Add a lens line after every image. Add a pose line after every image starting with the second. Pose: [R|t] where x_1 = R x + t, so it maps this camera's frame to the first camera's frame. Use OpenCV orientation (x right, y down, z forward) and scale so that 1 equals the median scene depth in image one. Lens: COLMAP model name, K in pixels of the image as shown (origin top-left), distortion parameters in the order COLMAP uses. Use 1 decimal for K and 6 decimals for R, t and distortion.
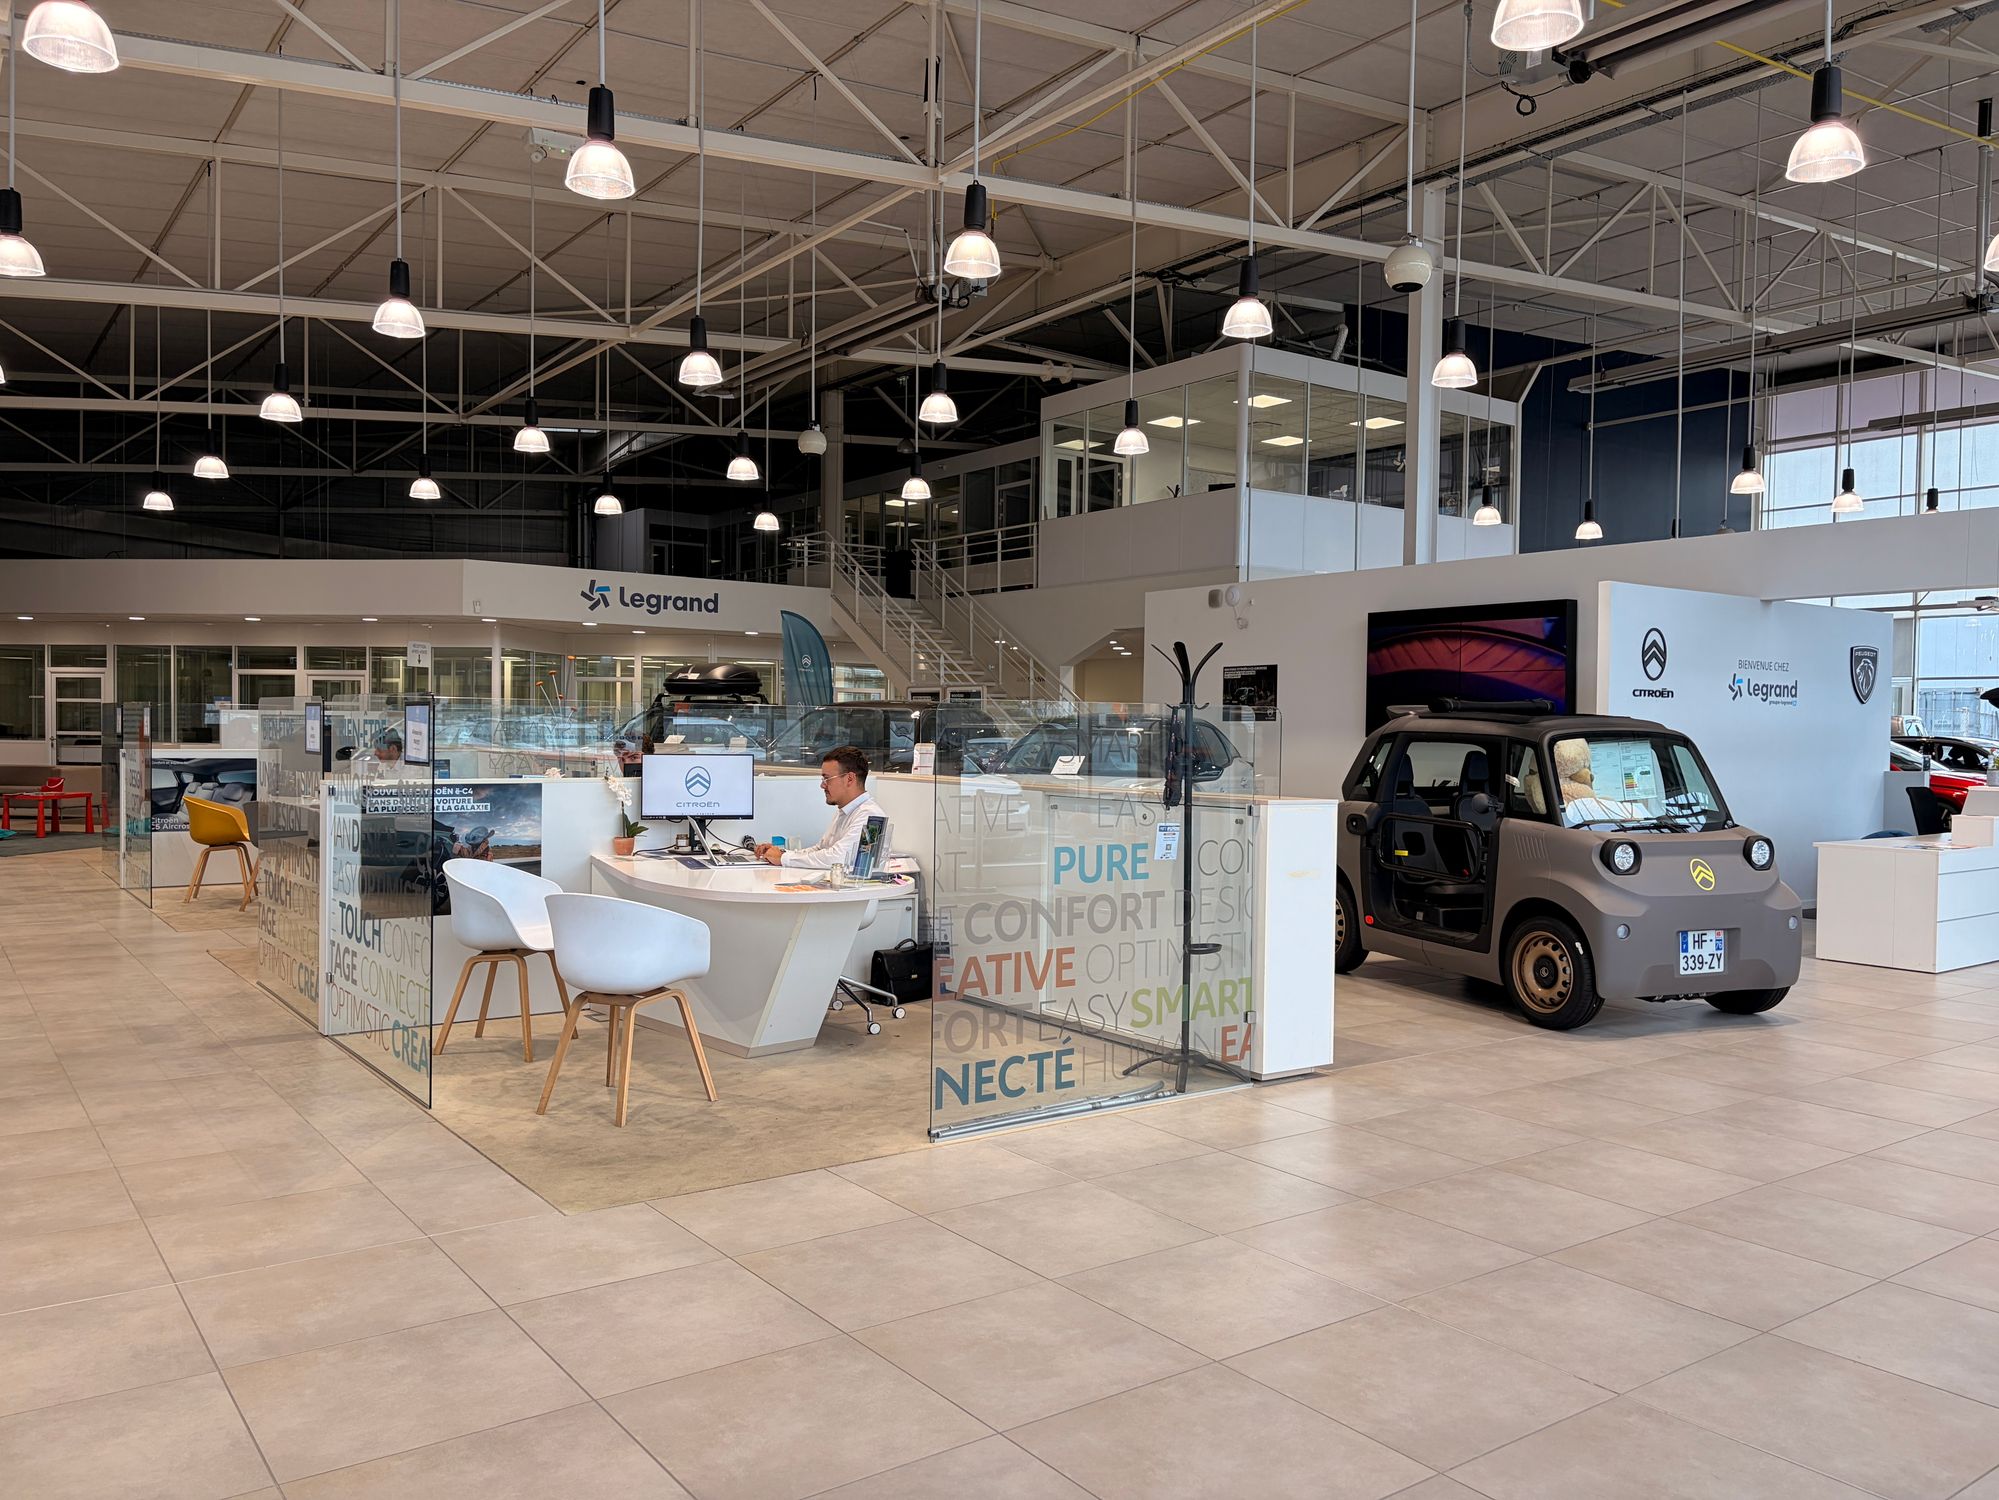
lens RADIAL K [[1505.3, 0, 1002.4], [0, 1505.3, 754.7], [0, 0, 1]] dist [0.049774, -0.057063]
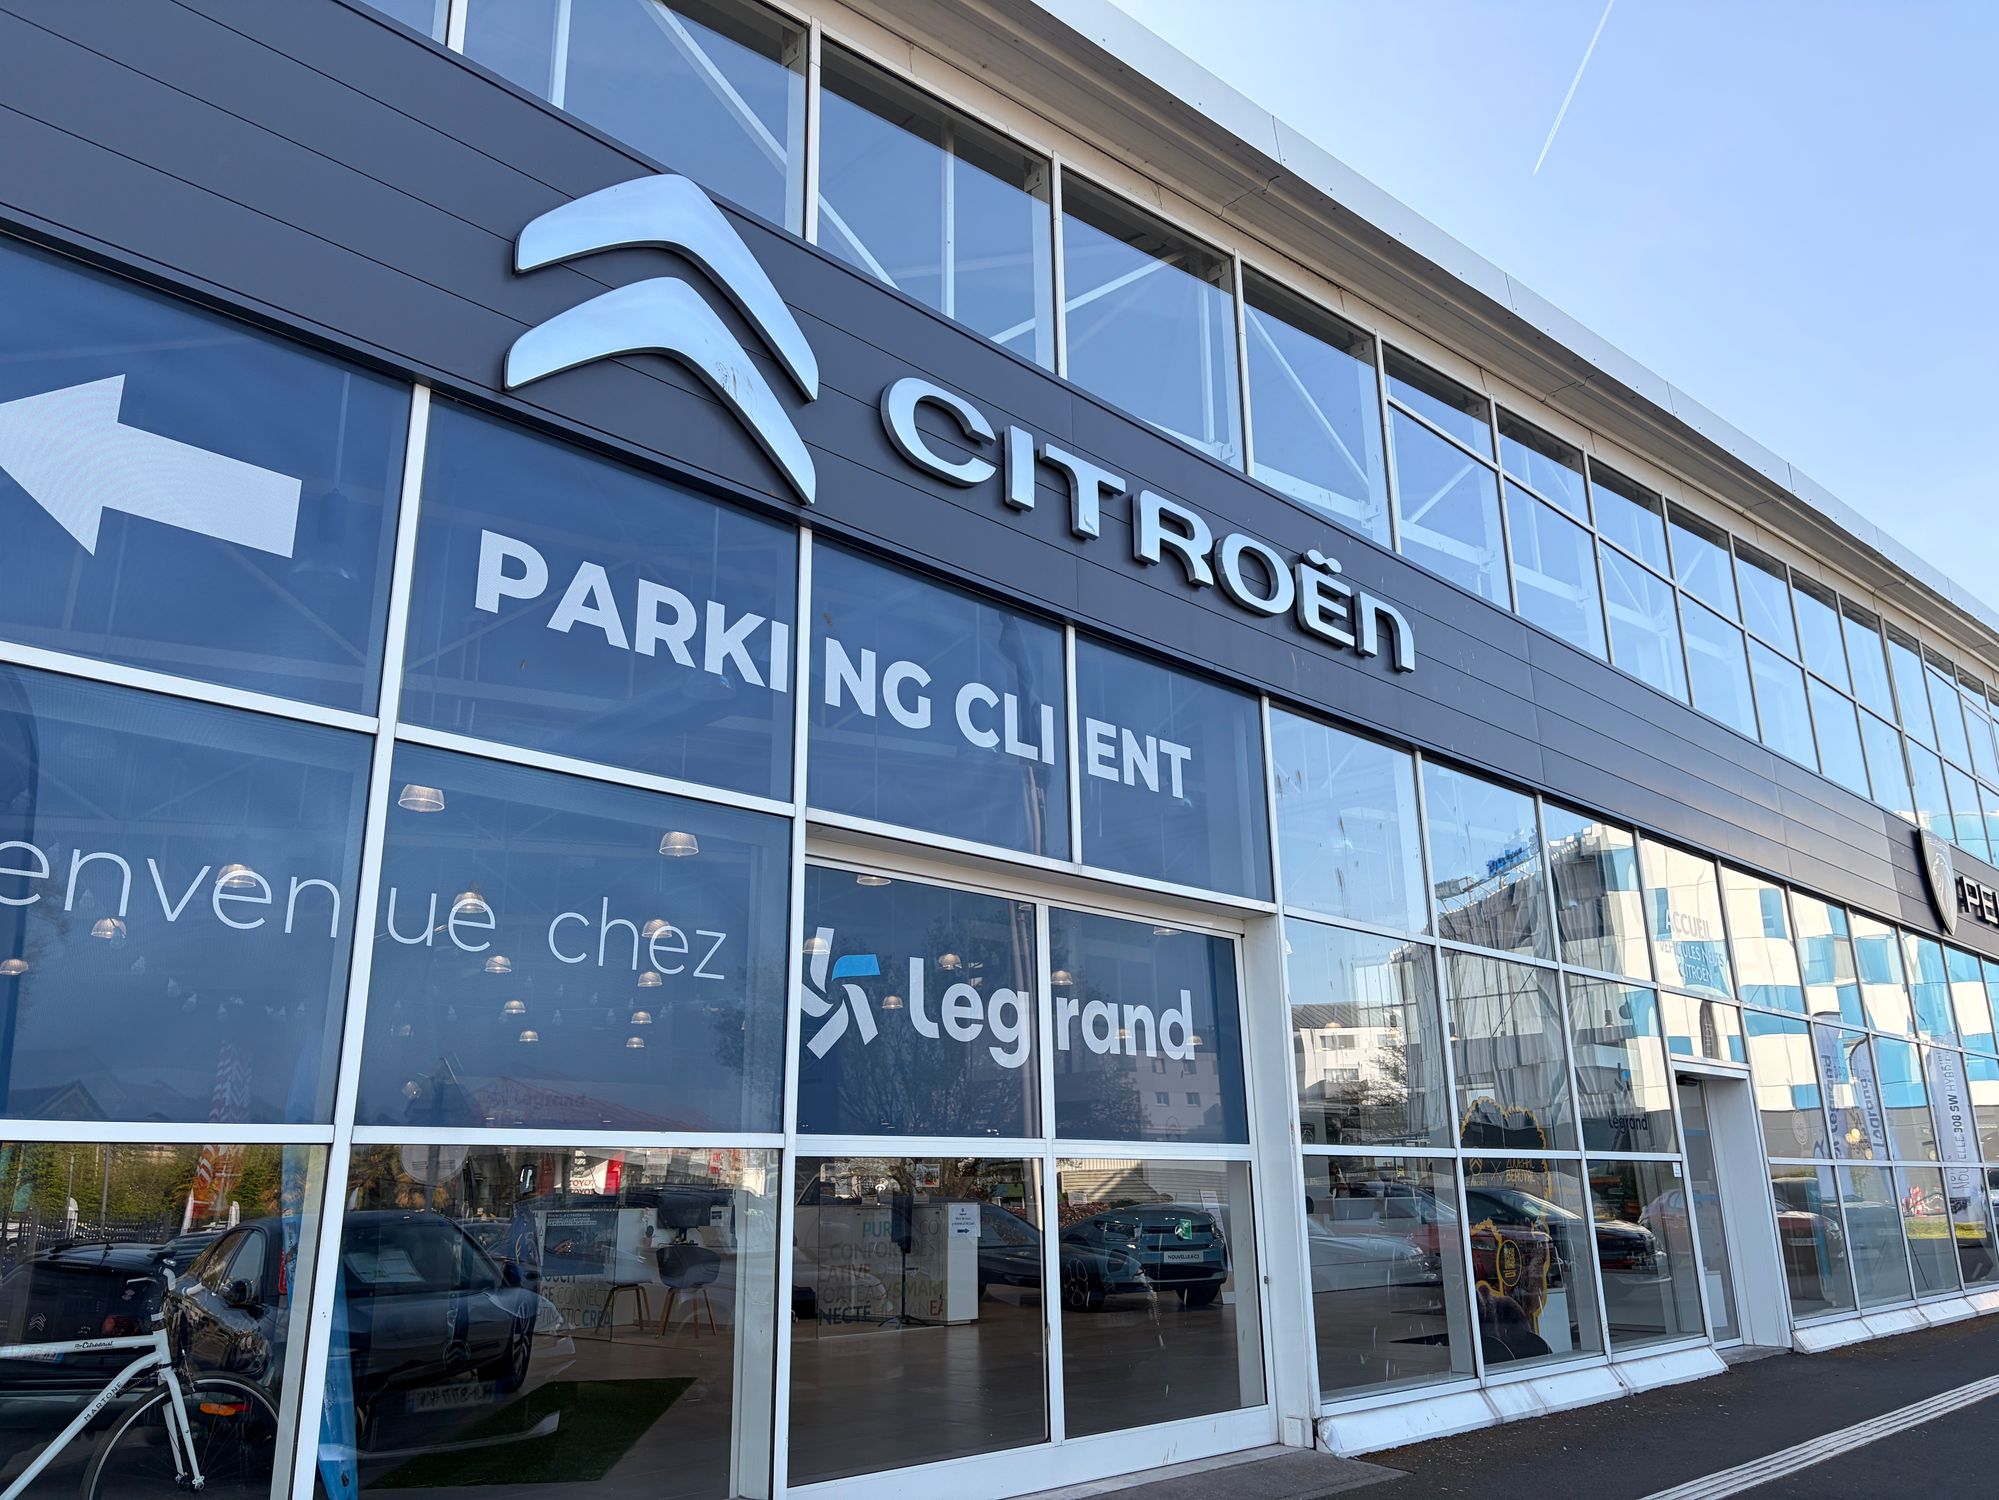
lens RADIAL K [[1505.3, 0, 1002.4], [0, 1505.3, 754.7], [0, 0, 1]] dist [0.049774, -0.057063]
pose [[0.987840, 0.016299, 0.154616, -0.122247], [0.030649, 0.954559, -0.296442, 0.060959], [-0.152422, 0.297576, 0.942452, -1.452480]]
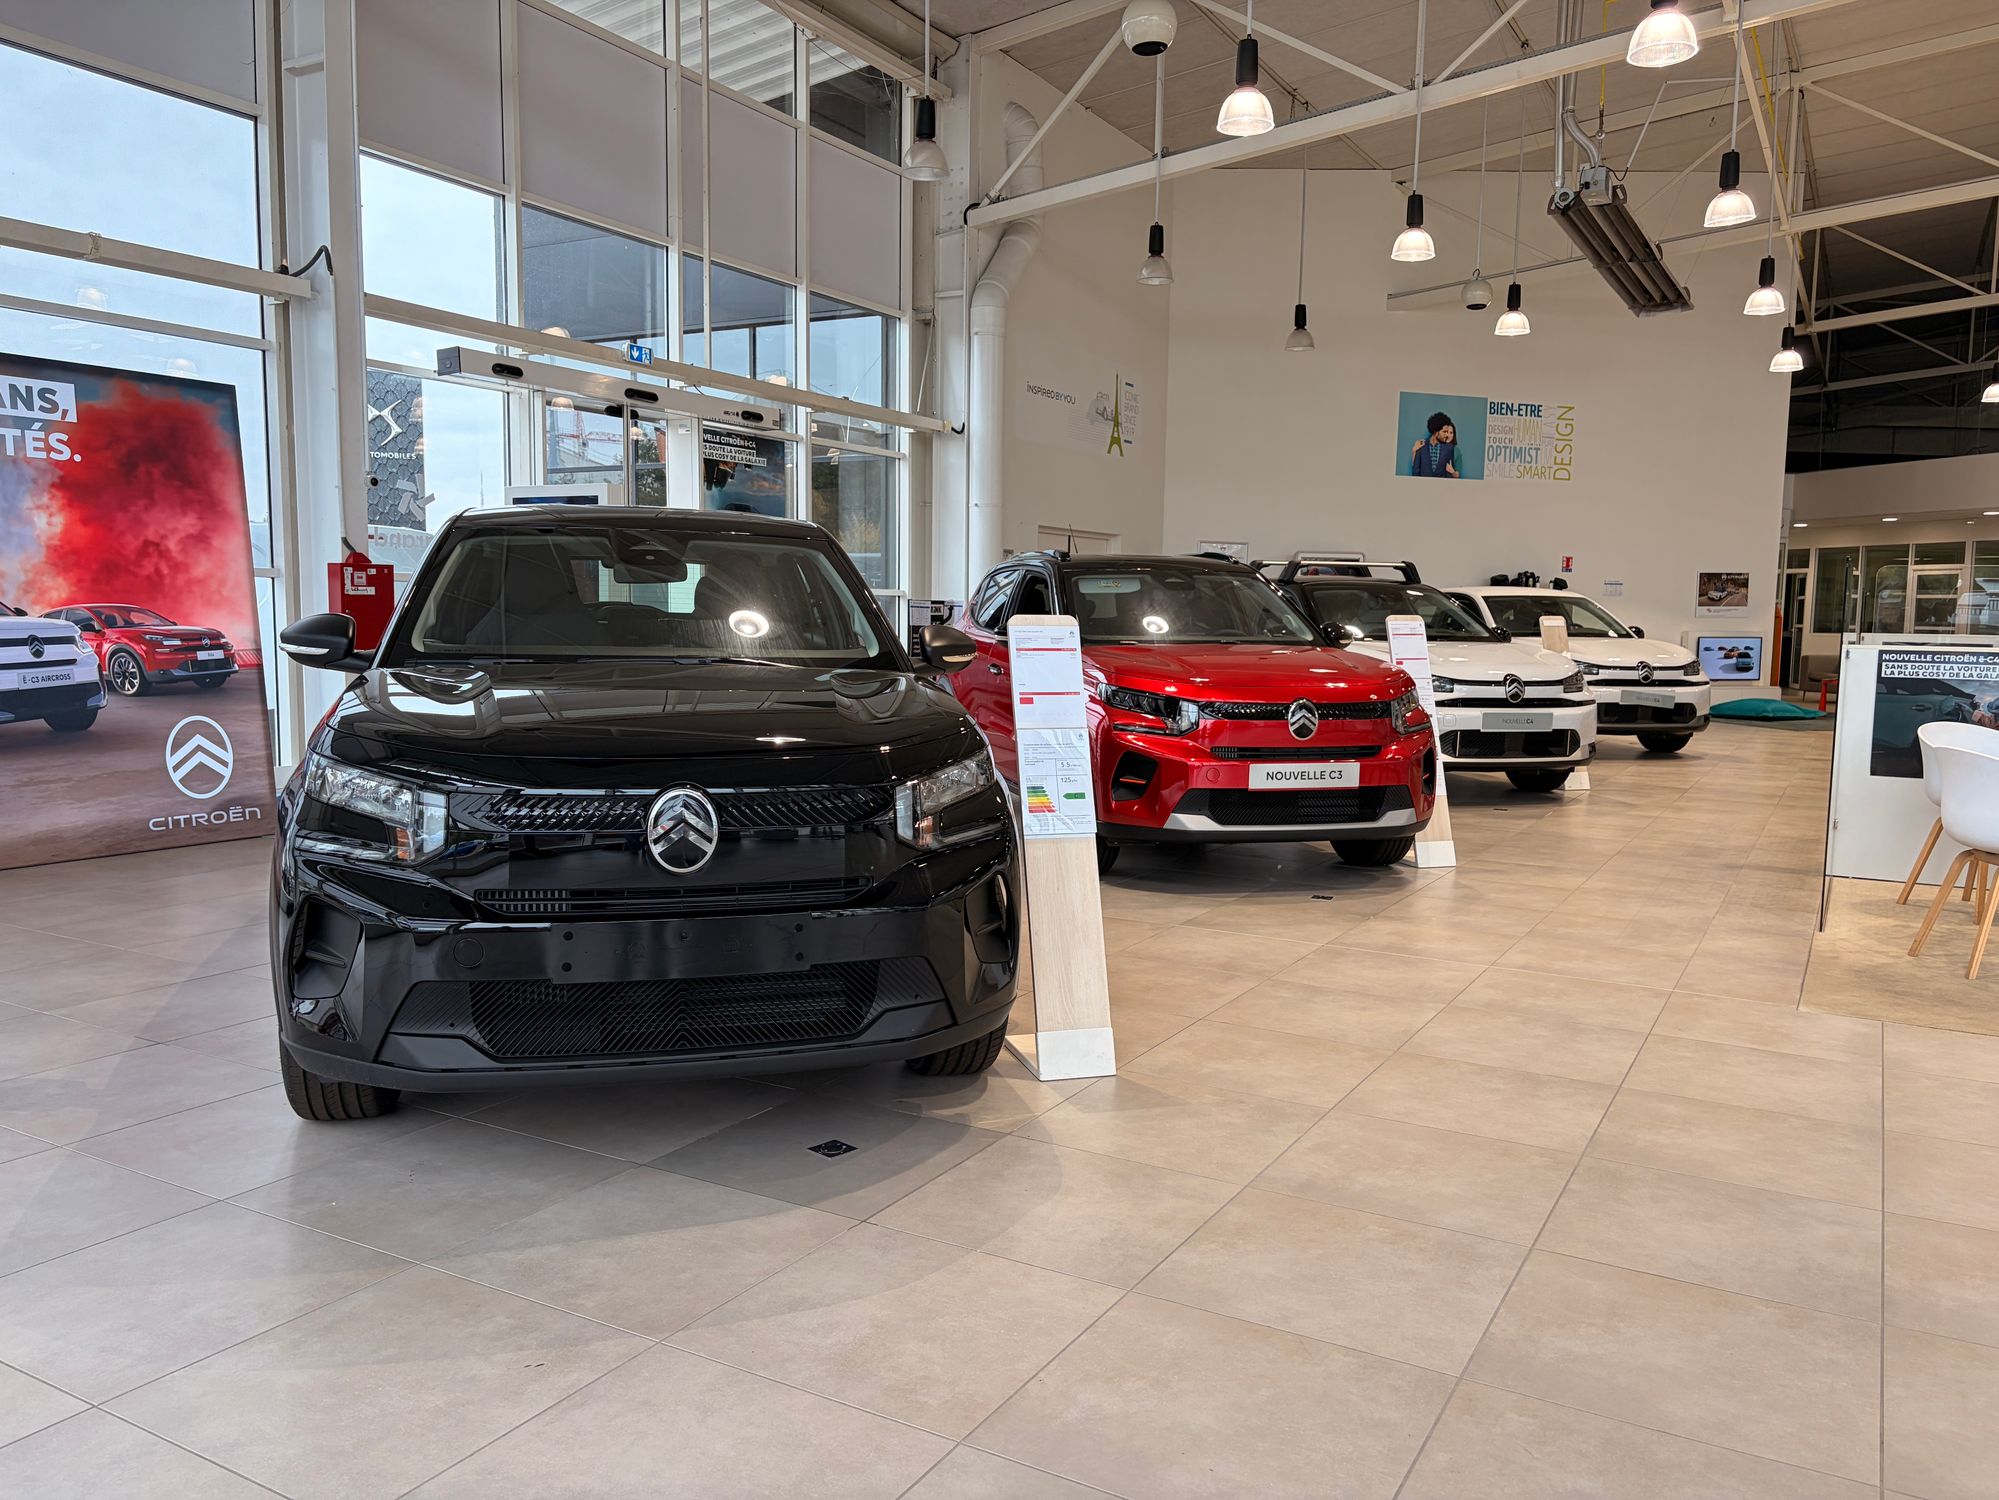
lens RADIAL K [[1505.3, 0, 1002.4], [0, 1505.3, 754.7], [0, 0, 1]] dist [0.049774, -0.057063]
pose [[0.399438, 0.080272, -0.913239, 0.336599], [-0.024379, 0.996737, 0.076948, 0.027570], [0.916436, -0.008473, 0.400092, 0.000490]]
